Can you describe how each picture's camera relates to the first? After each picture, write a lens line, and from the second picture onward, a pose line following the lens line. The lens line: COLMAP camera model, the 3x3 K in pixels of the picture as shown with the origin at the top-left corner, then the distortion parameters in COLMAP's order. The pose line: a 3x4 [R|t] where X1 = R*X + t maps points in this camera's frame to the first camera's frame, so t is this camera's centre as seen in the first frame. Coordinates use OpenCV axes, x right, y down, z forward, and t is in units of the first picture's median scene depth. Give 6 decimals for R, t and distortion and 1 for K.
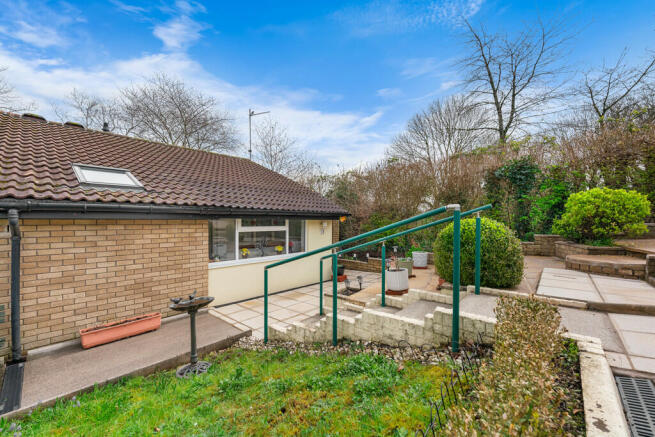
lens RADIAL K [[268.9, 0, 320.5], [0, 268.9, 220.5], [0, 0, 1]] dist [-0.000094, 0.000050]
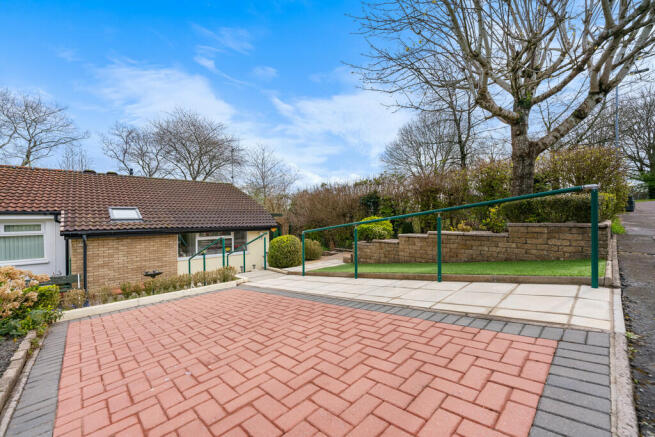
lens RADIAL K [[255.8, 0, 311.7], [0, 255.8, 220.2], [0, 0, 1]] dist [0.000295, -0.000008]
pose [[0.995083, -0.014783, -0.097937, 0.591664], [0.014691, 0.999891, -0.001656, -0.072712], [0.097951, 0.000209, 0.995191, -0.575183]]
